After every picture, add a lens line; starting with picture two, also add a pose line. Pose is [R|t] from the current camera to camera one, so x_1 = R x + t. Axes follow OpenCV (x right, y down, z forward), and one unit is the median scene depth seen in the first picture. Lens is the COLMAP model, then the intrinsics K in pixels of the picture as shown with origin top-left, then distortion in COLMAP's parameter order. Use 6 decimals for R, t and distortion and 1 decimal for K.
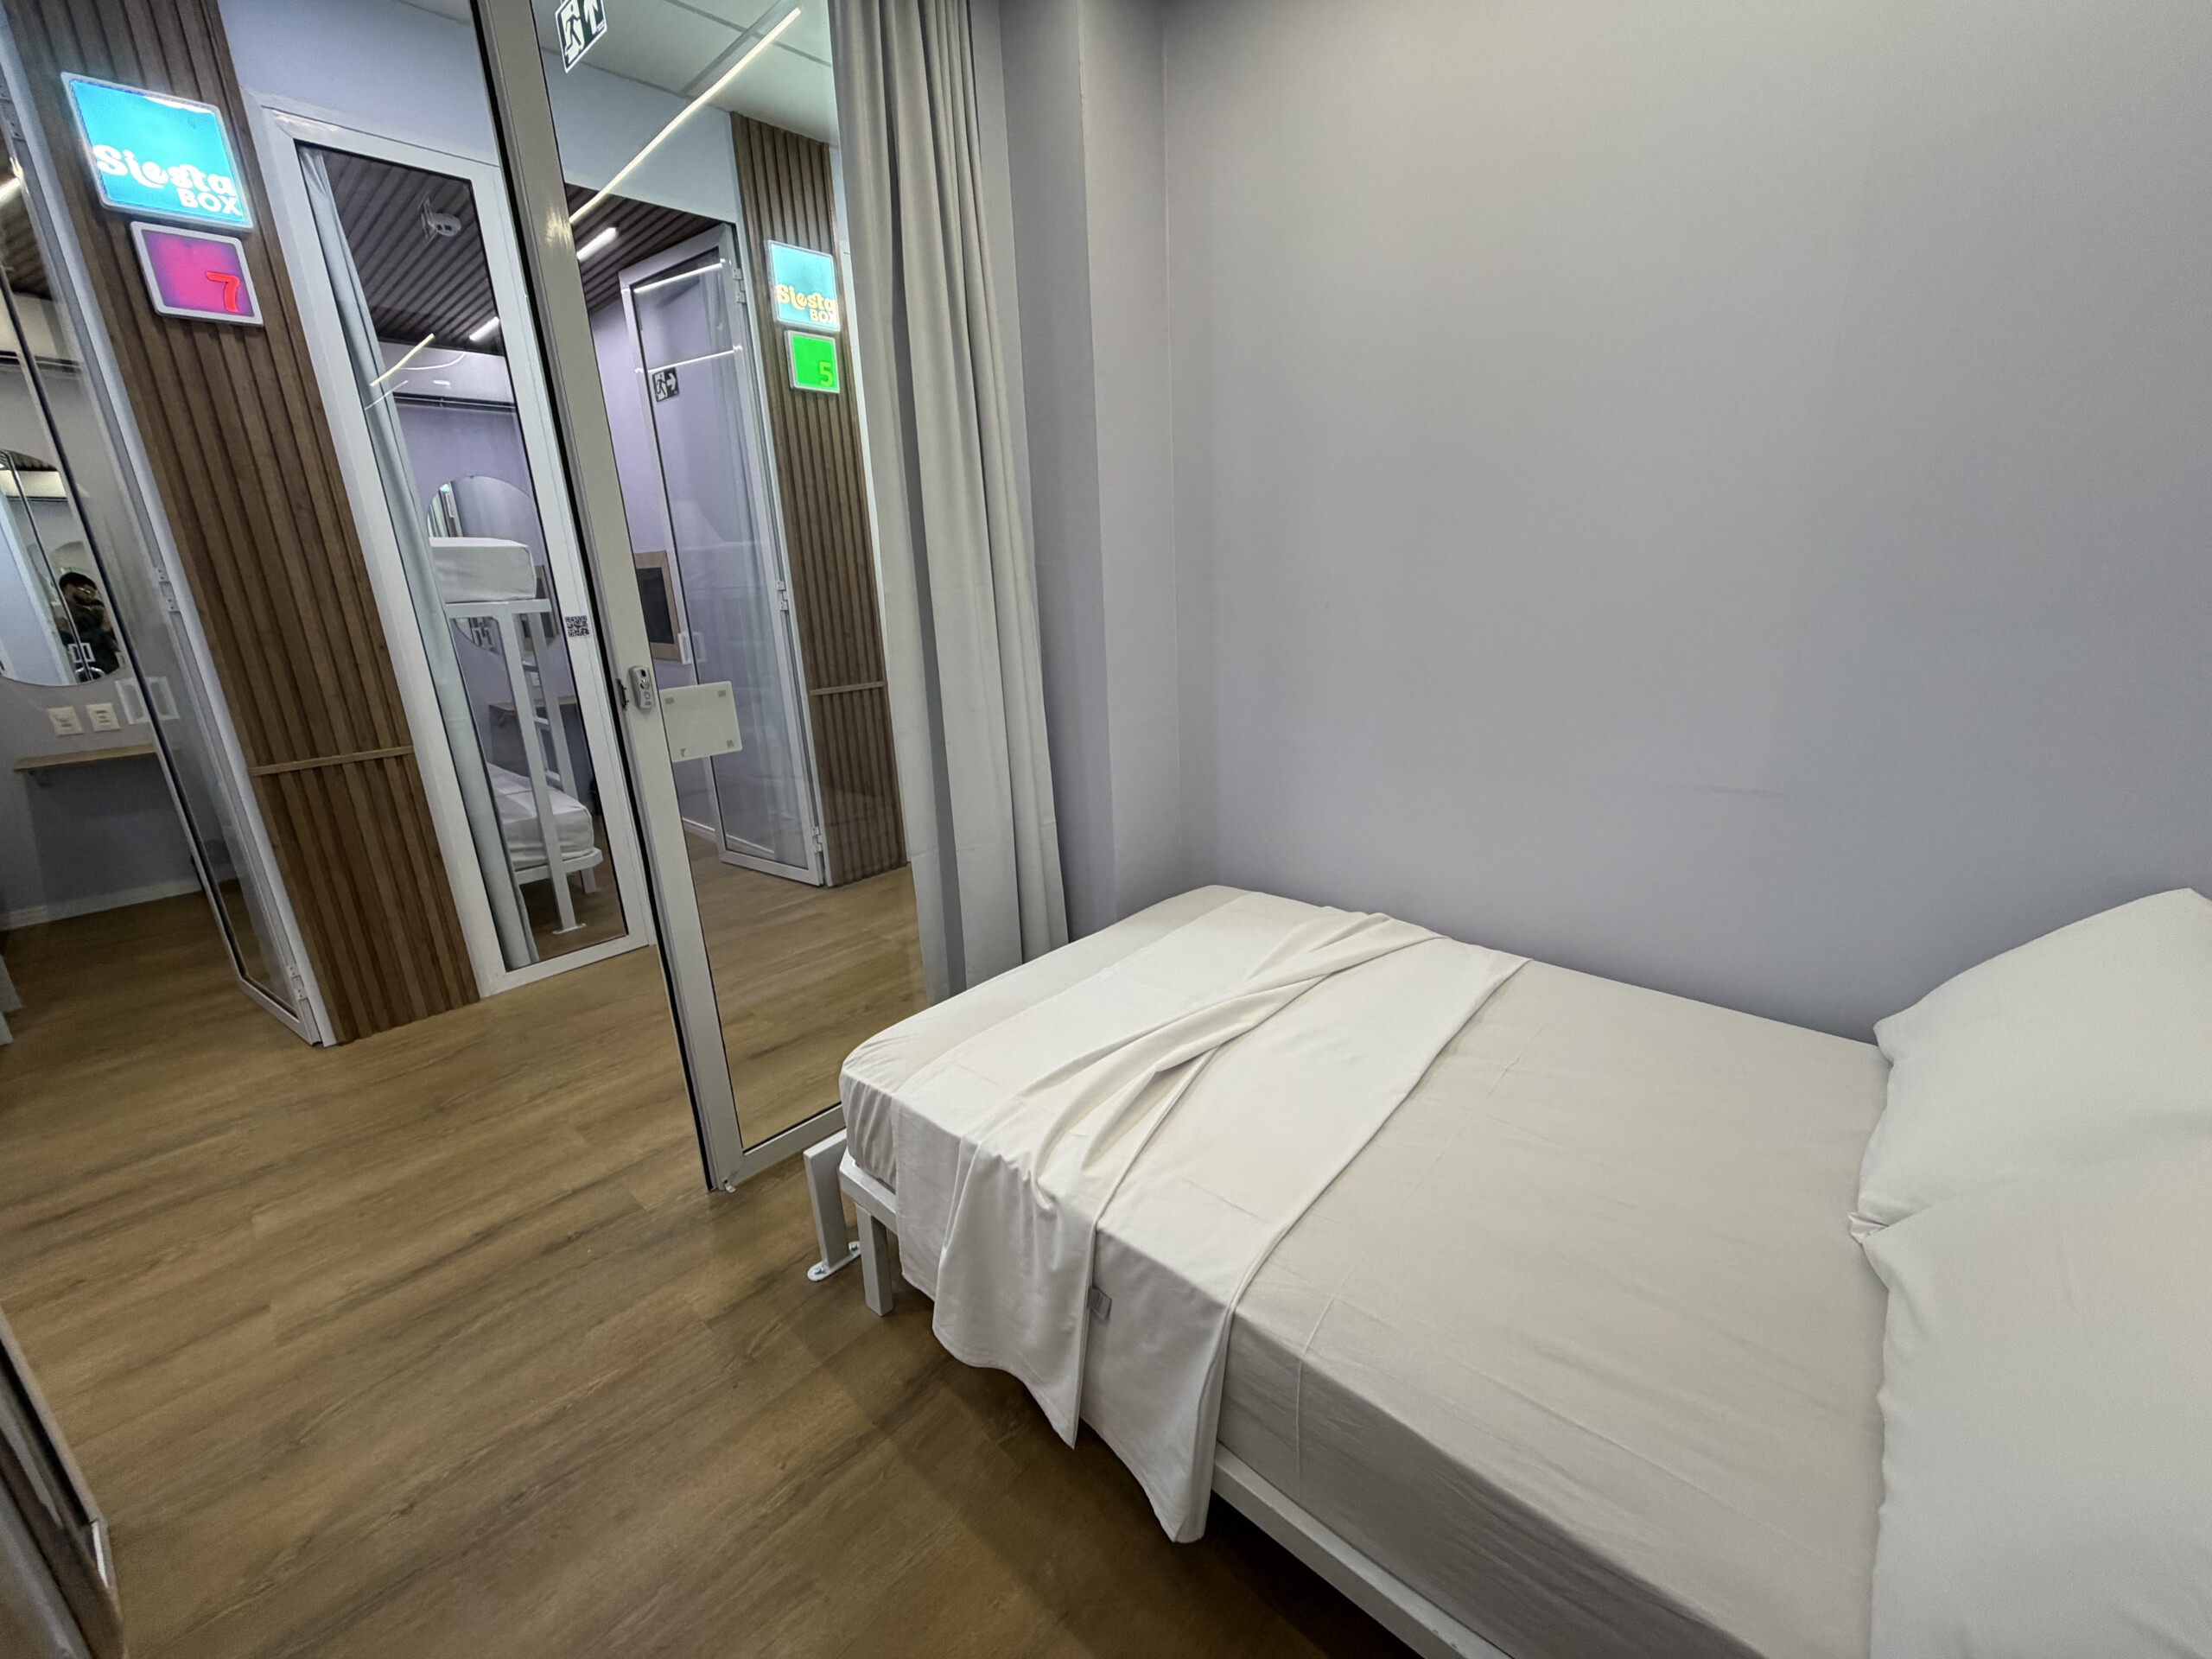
lens RADIAL K [[887.9, 0, 1107.7], [0, 887.9, 826.2], [0, 0, 1]] dist [-0.000756, 0.000058]
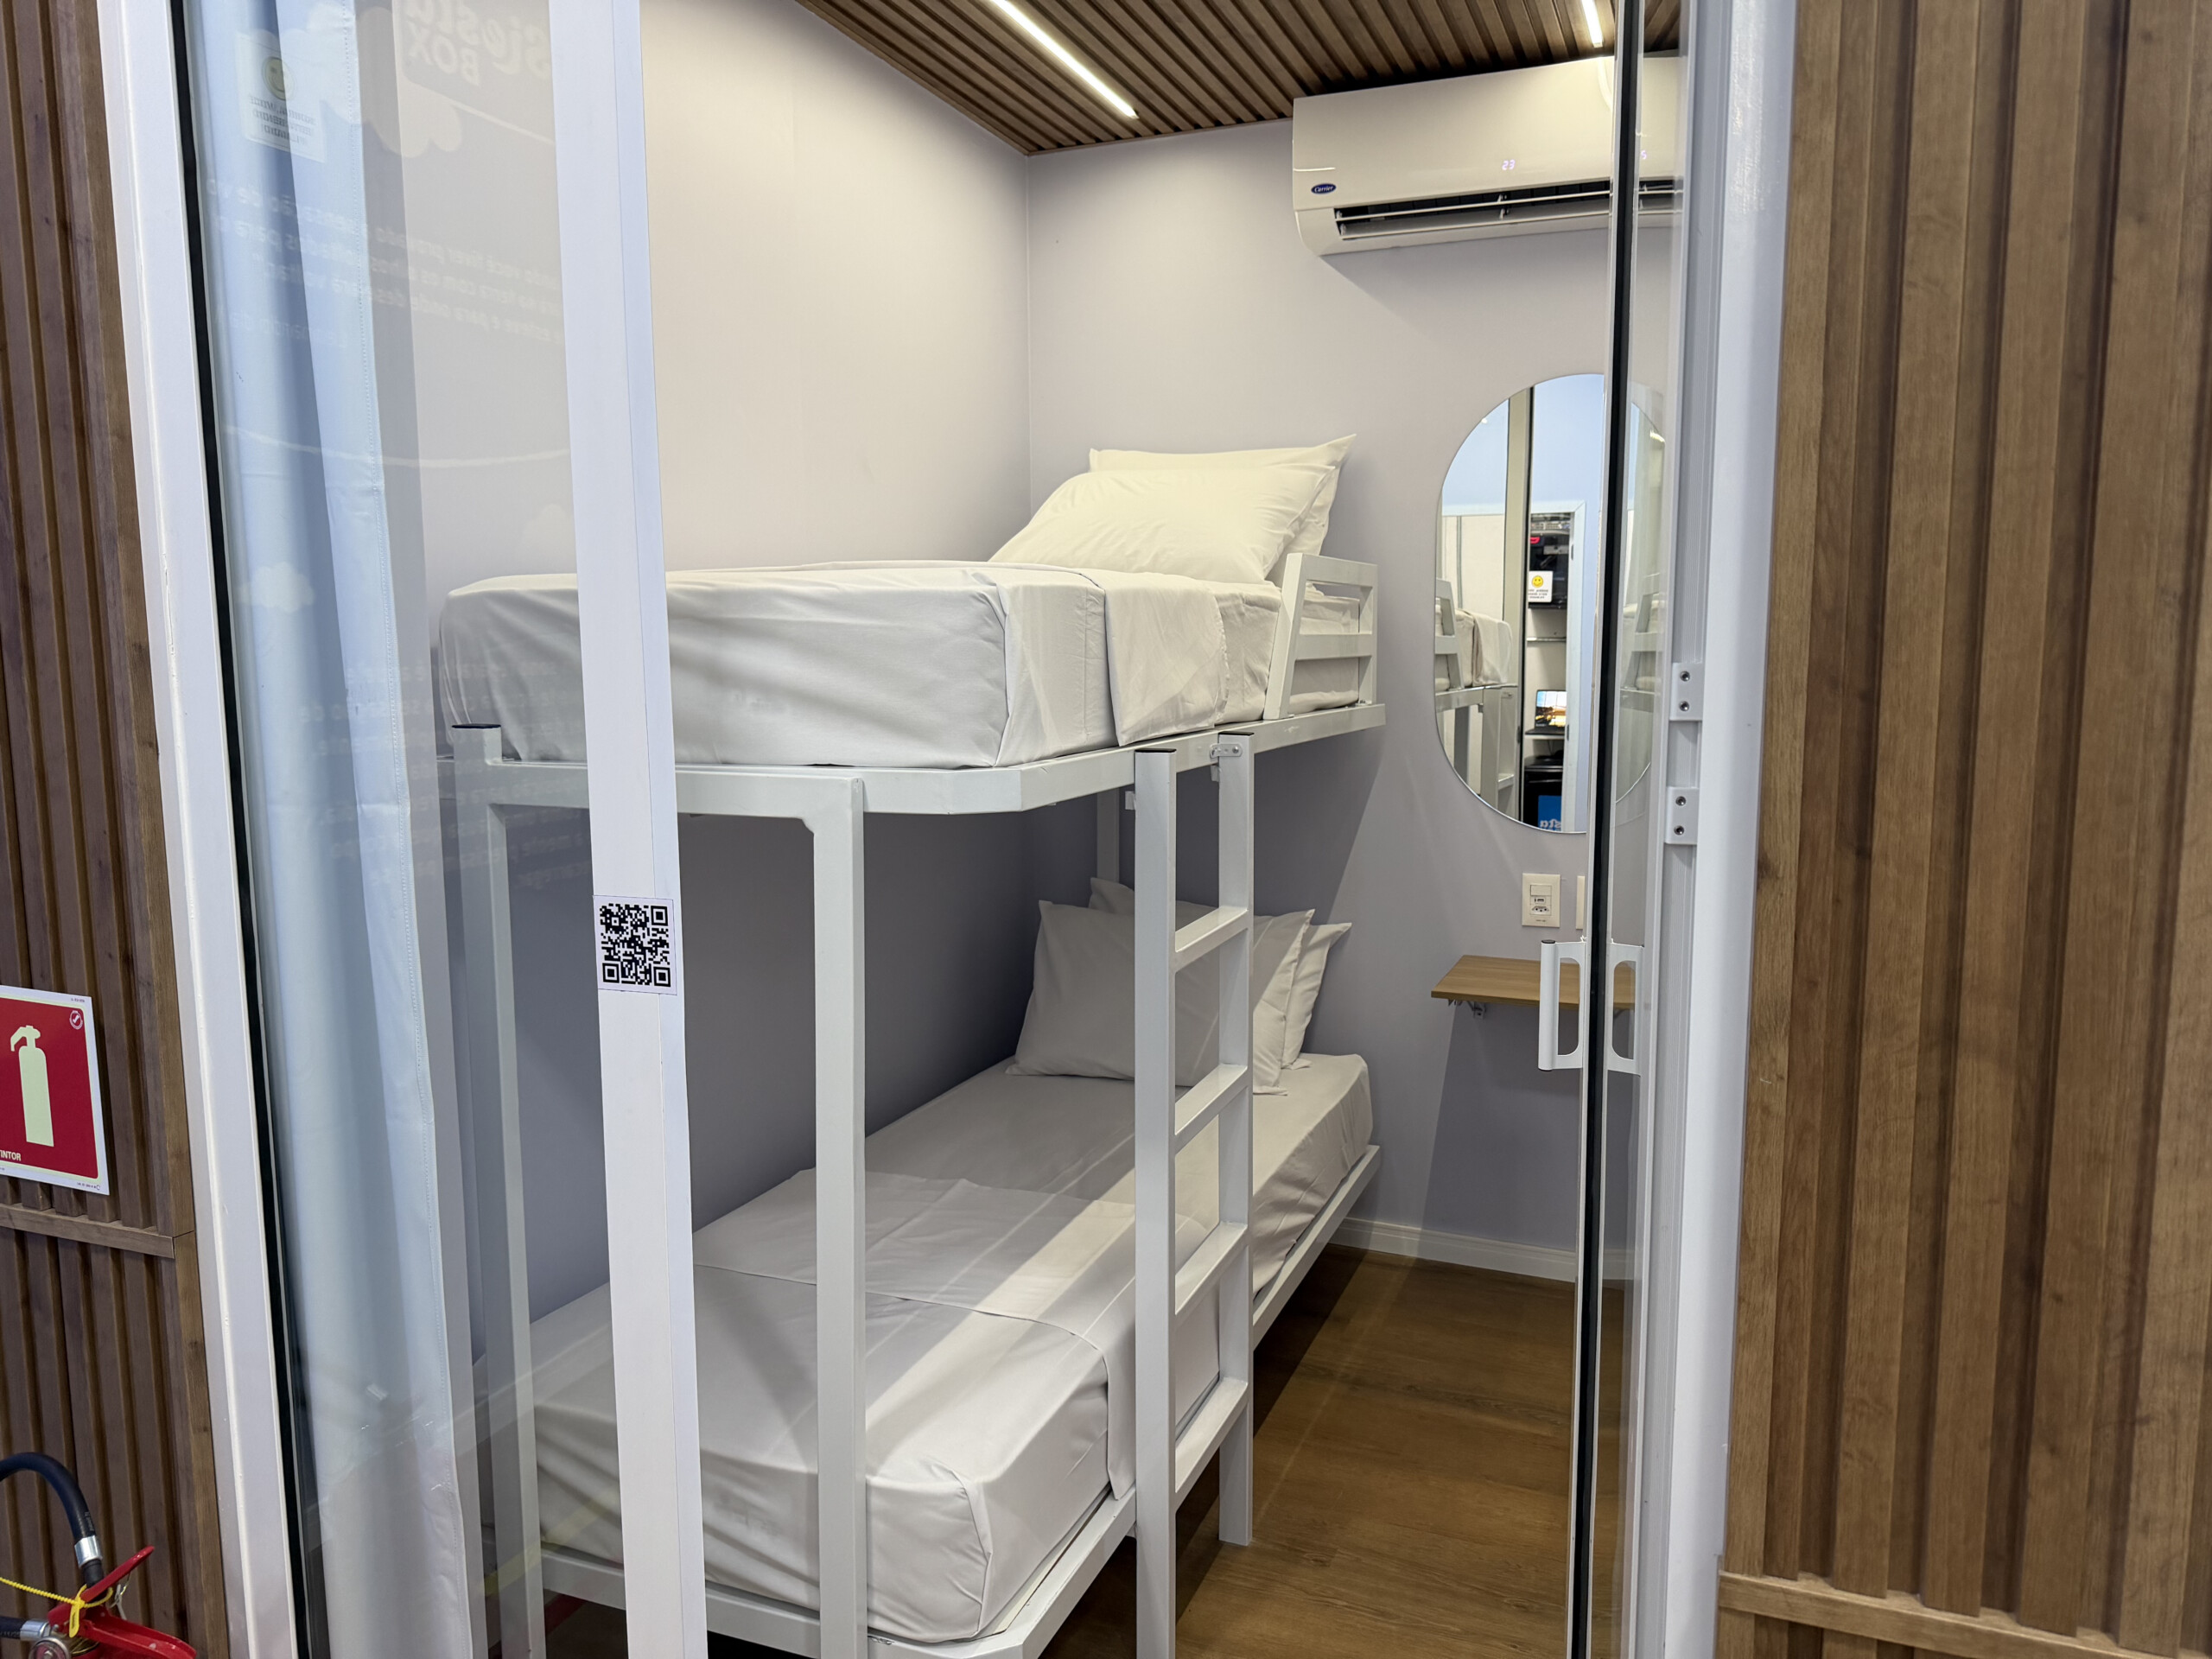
lens RADIAL K [[1538.4, 0, 1105.2], [0, 1538.4, 828.4], [0, 0, 1]] dist [0.002040, 0.001029]
pose [[0.341887, 0.153767, -0.927075, -0.691953], [-0.272766, 0.960289, 0.058685, -0.215965], [0.899284, 0.232811, 0.370253, 0.675541]]
